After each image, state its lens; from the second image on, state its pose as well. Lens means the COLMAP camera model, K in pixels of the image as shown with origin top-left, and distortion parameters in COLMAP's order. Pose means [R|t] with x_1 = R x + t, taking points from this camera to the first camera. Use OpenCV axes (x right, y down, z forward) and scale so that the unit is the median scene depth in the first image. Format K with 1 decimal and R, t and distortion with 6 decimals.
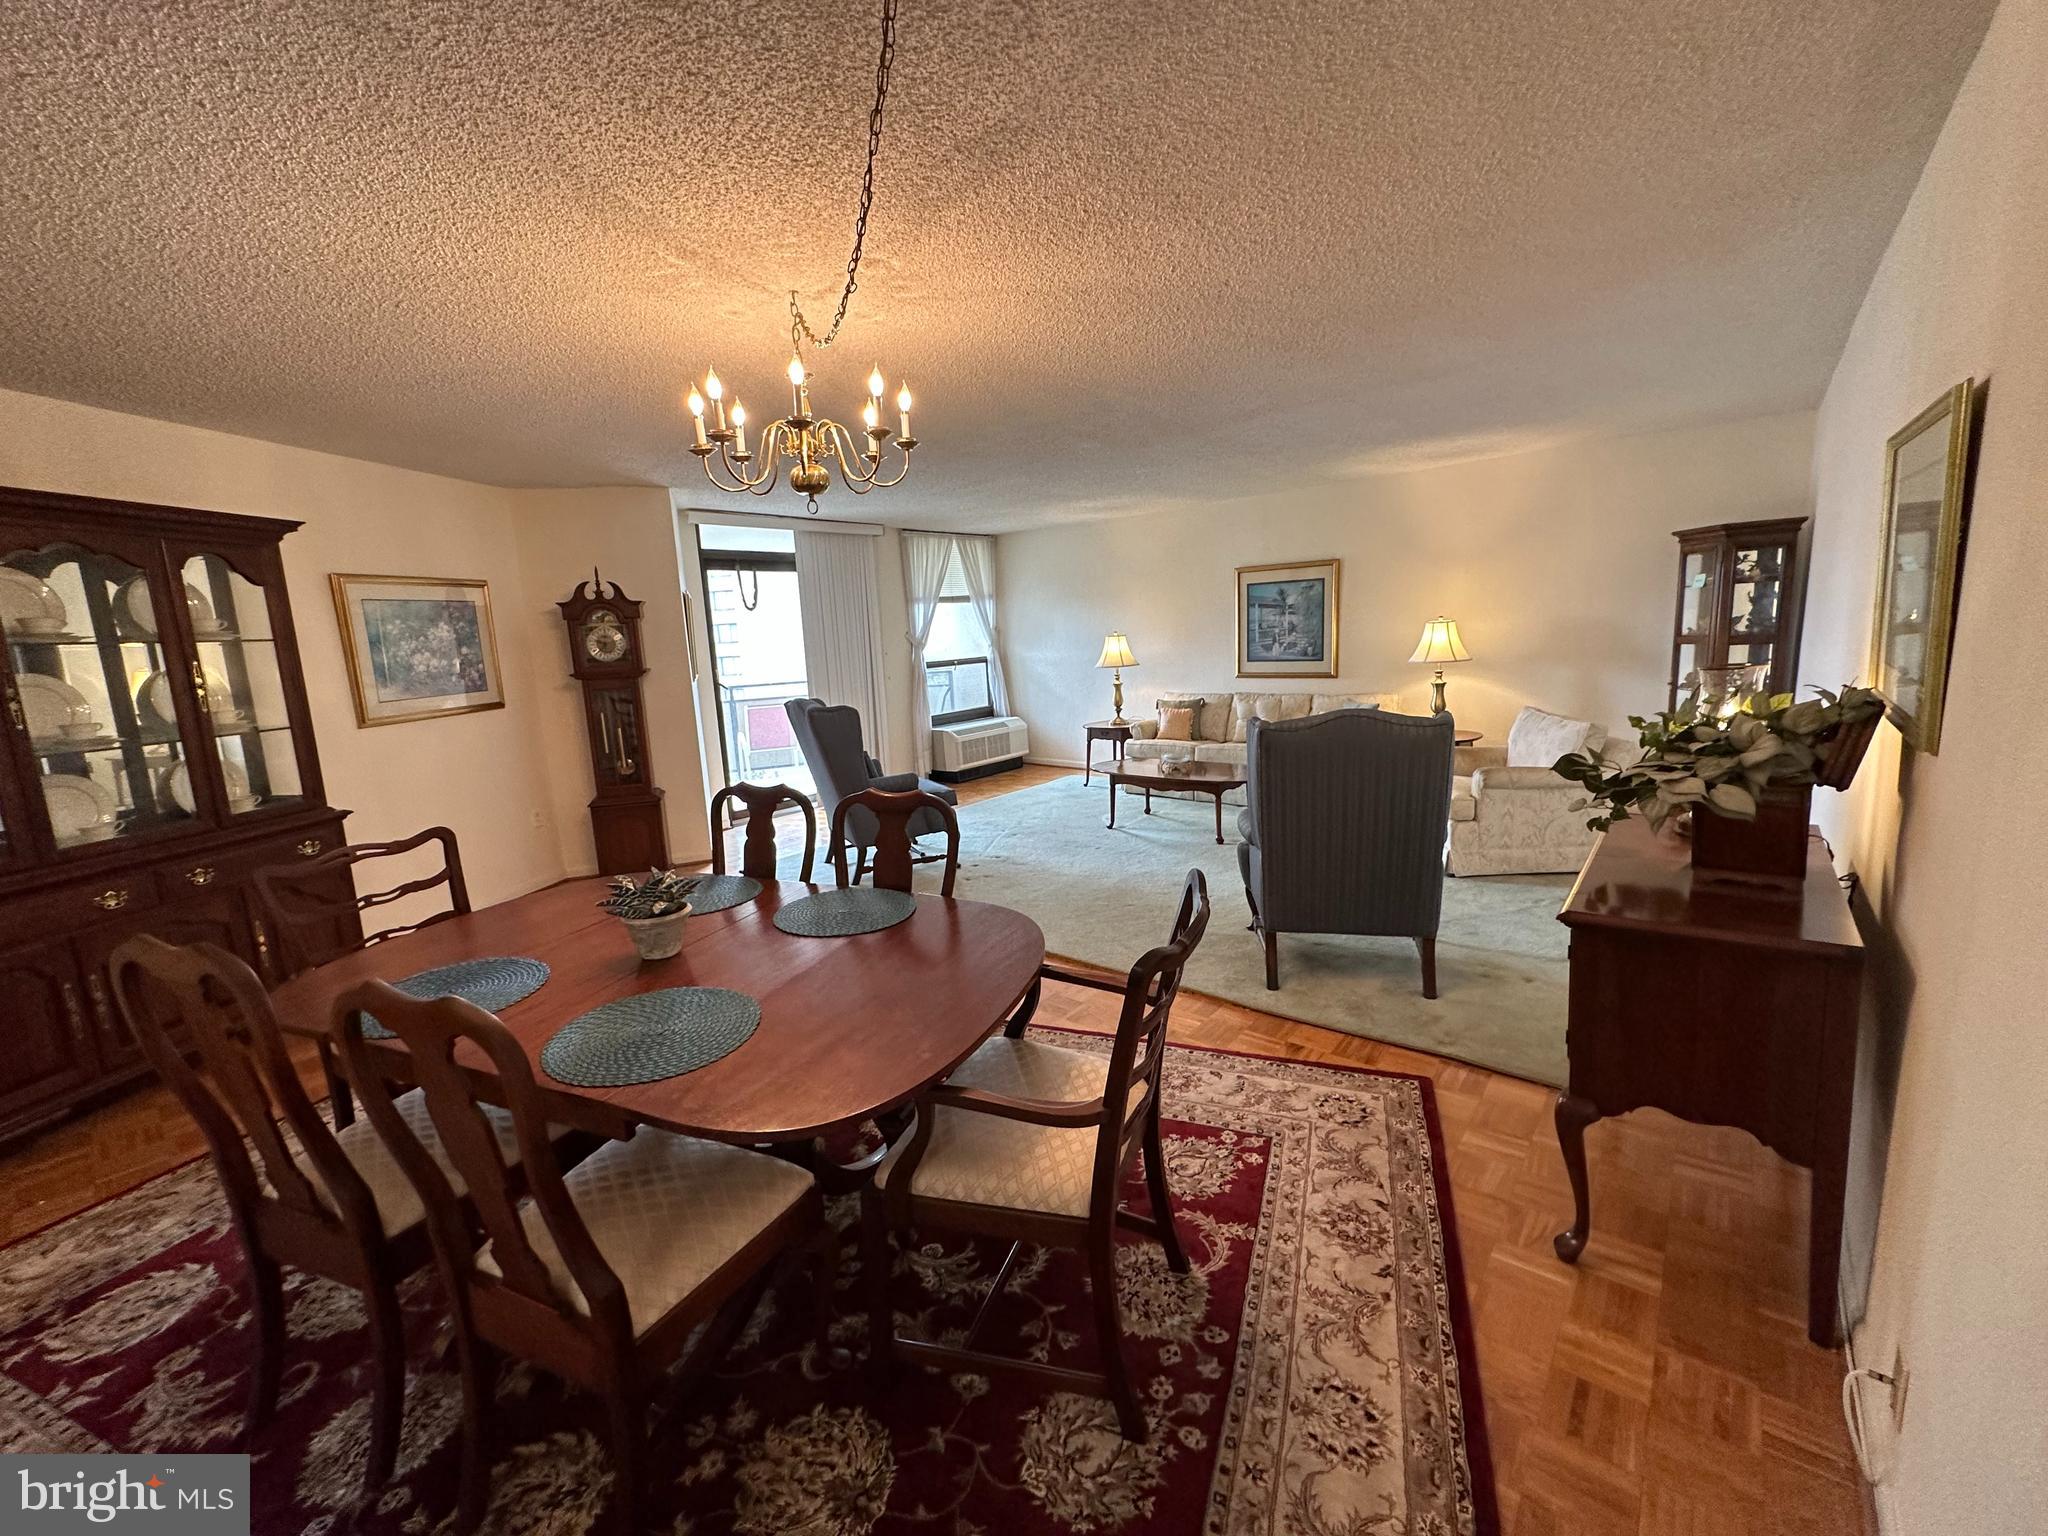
lens RADIAL K [[816.2, 0, 1023.1], [0, 816.2, 770.7], [0, 0, 1]] dist [-0.000661, 0.000127]
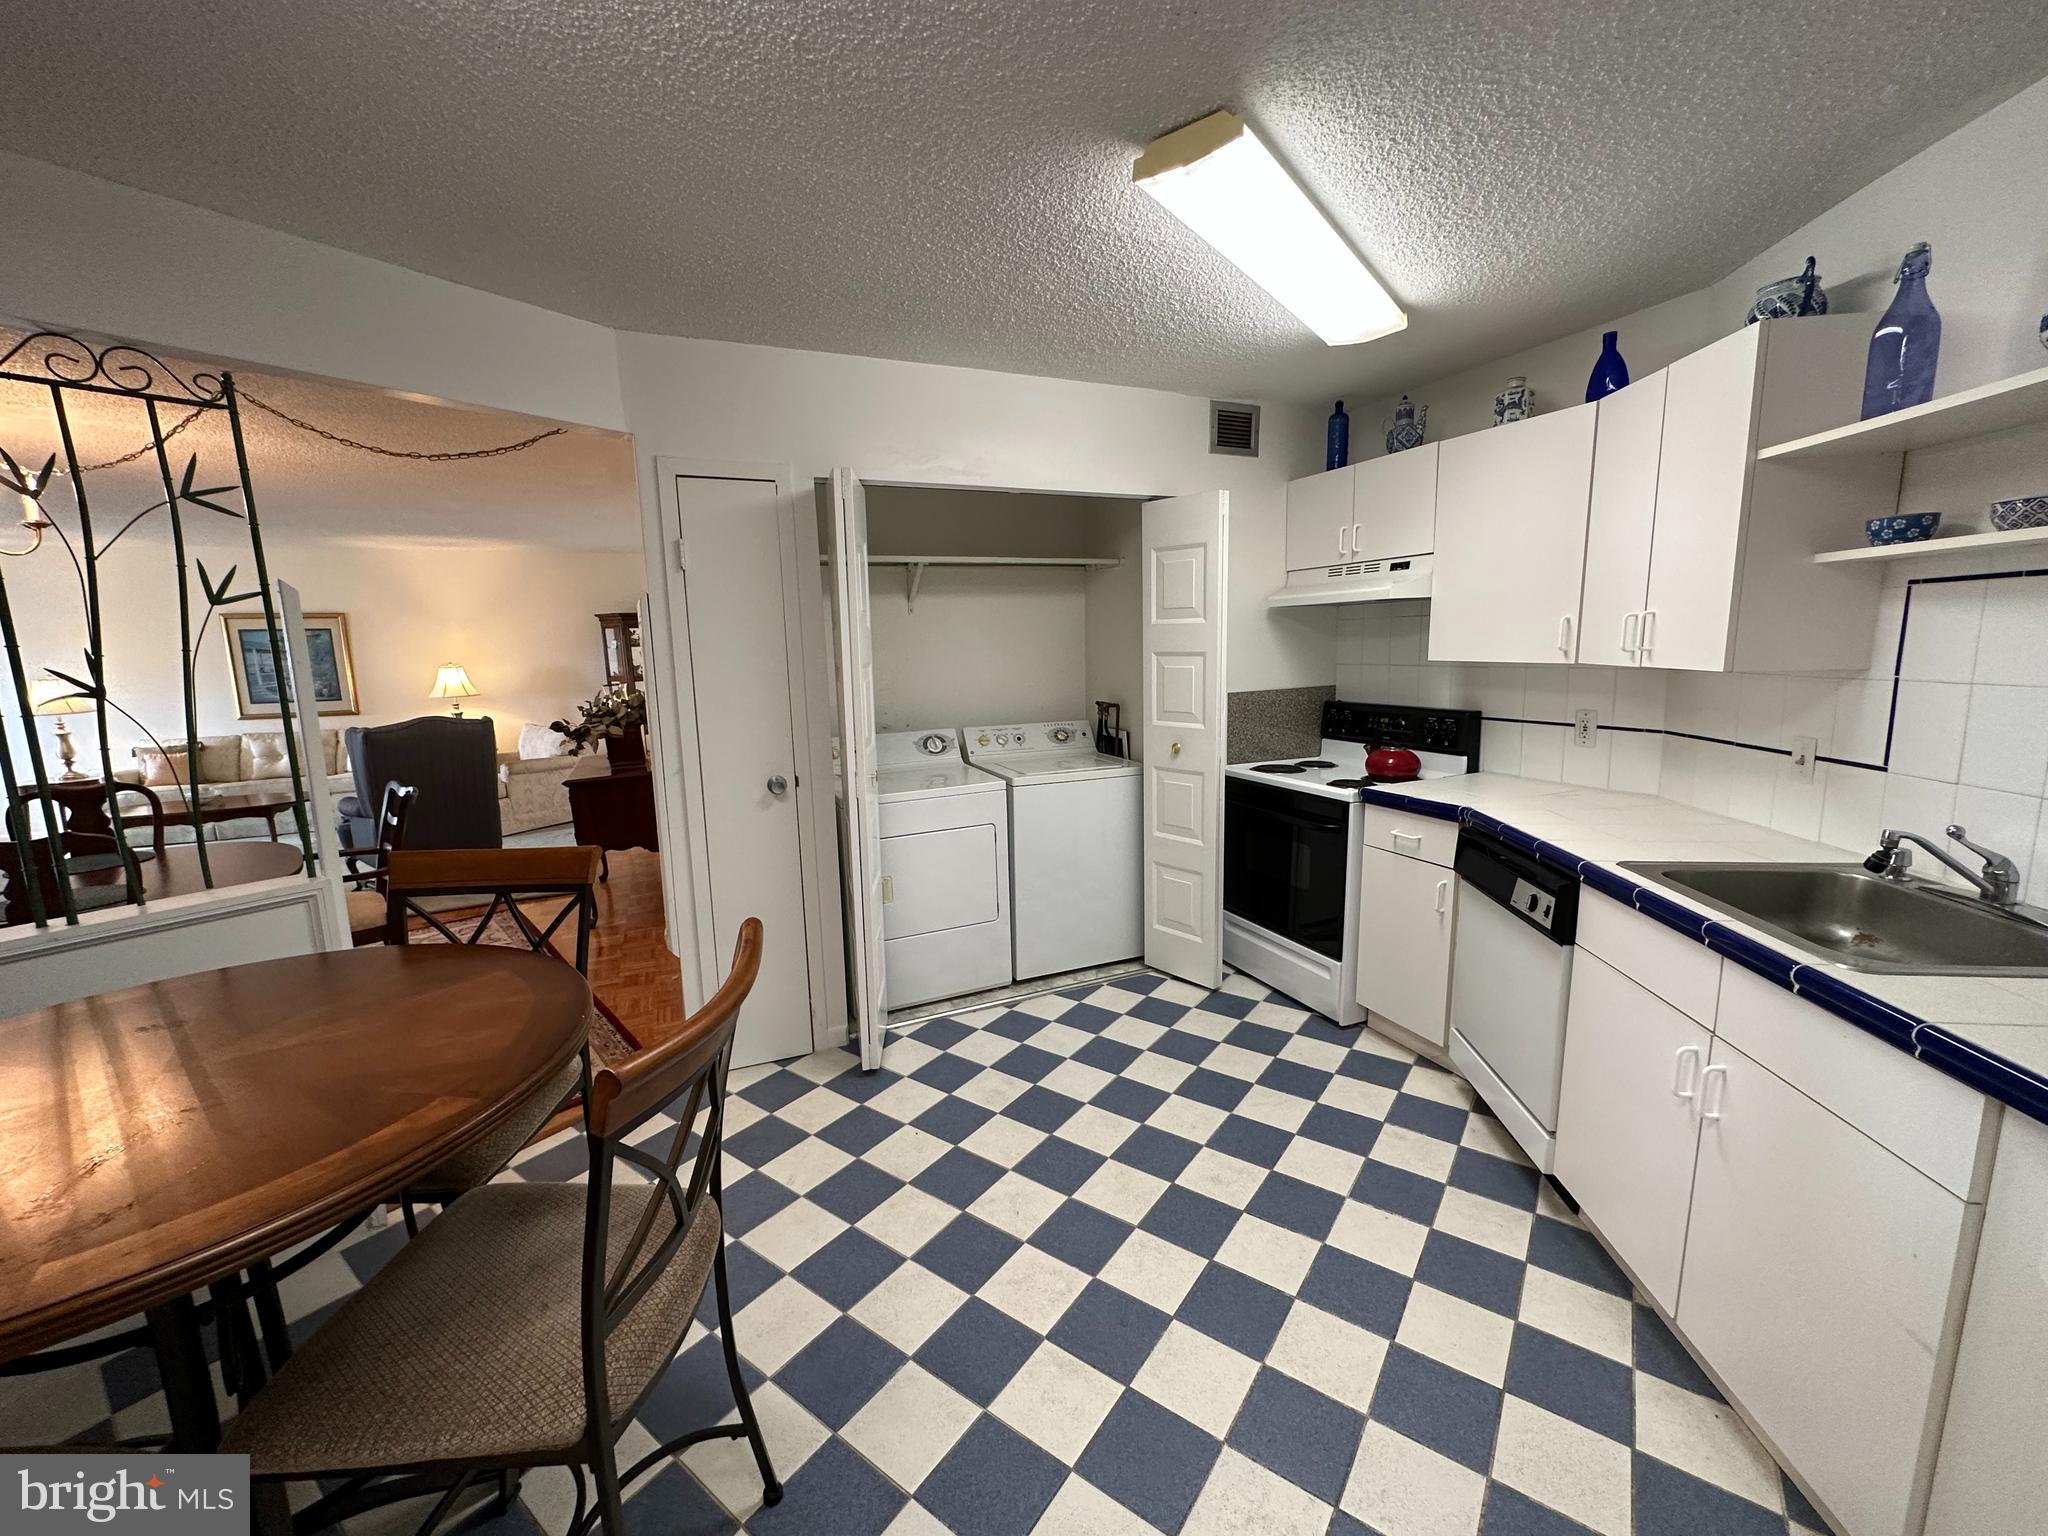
lens RADIAL K [[816.2, 0, 1023.1], [0, 816.2, 770.7], [0, 0, 1]] dist [-0.000661, 0.000127]
pose [[0.443242, -0.102658, 0.890504, -0.715937], [0.155133, 0.987216, 0.036590, 0.208572], [-0.882876, 0.121928, 0.453502, -1.054728]]
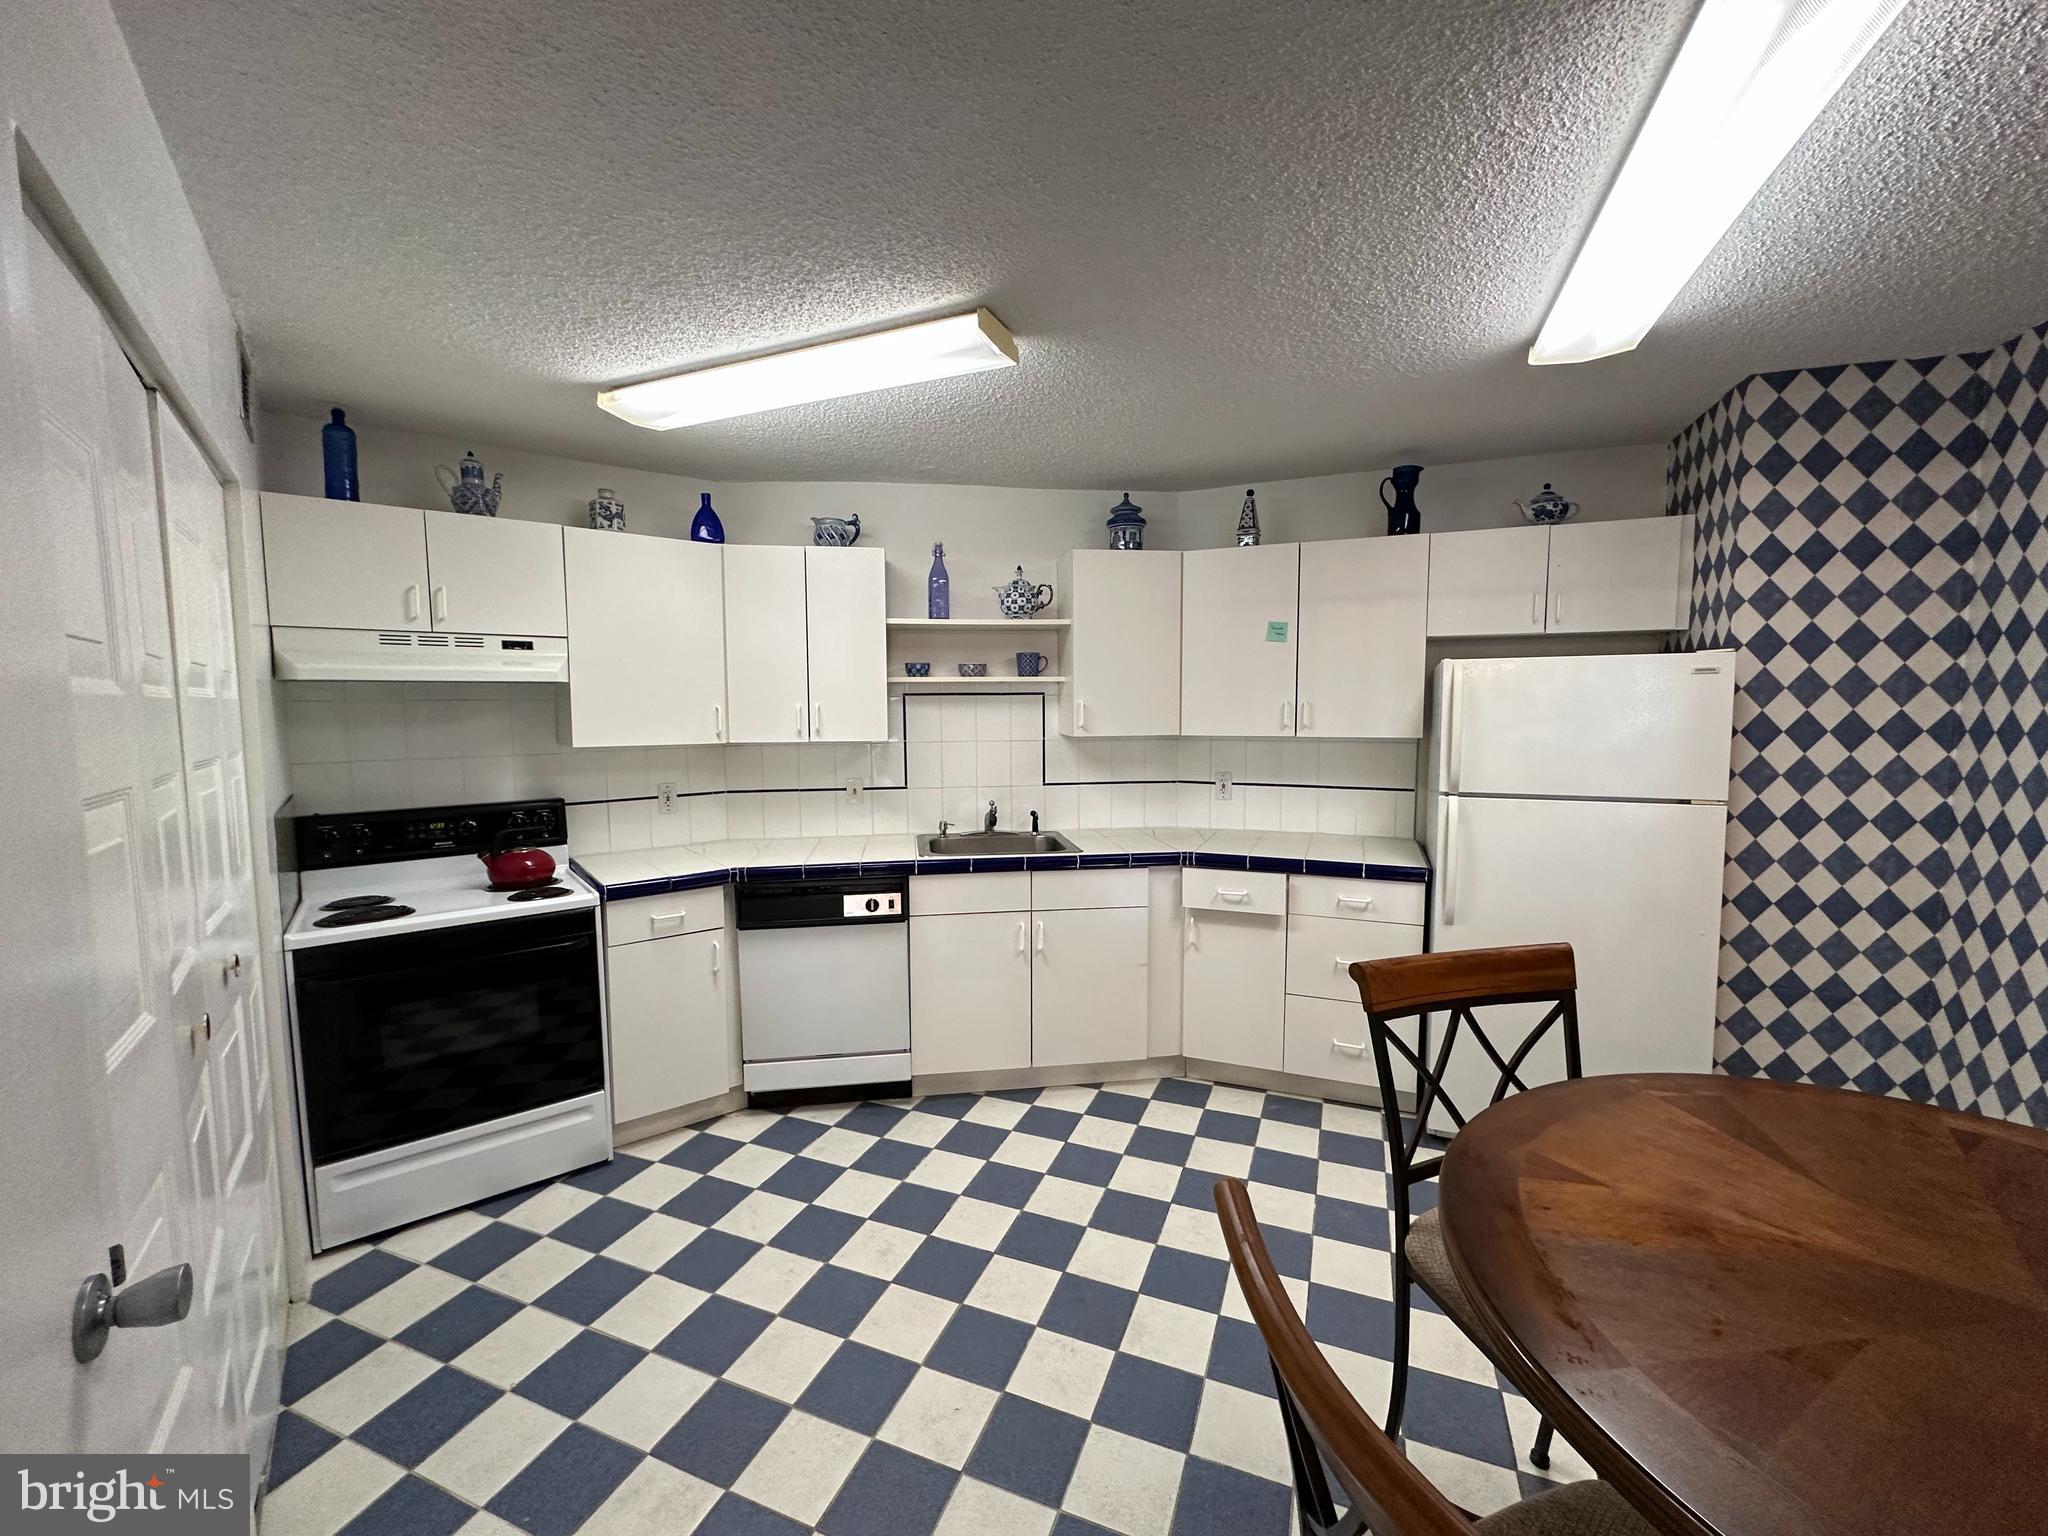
lens RADIAL K [[819.2, 0, 1020.1], [0, 819.2, 770.8], [0, 0, 1]] dist [-0.000418, 0.000226]
pose [[-0.976467, 0.037715, 0.212345, -0.161357], [0.089173, 0.967090, 0.238298, -0.029990], [-0.196370, 0.251625, -0.947694, 0.048048]]
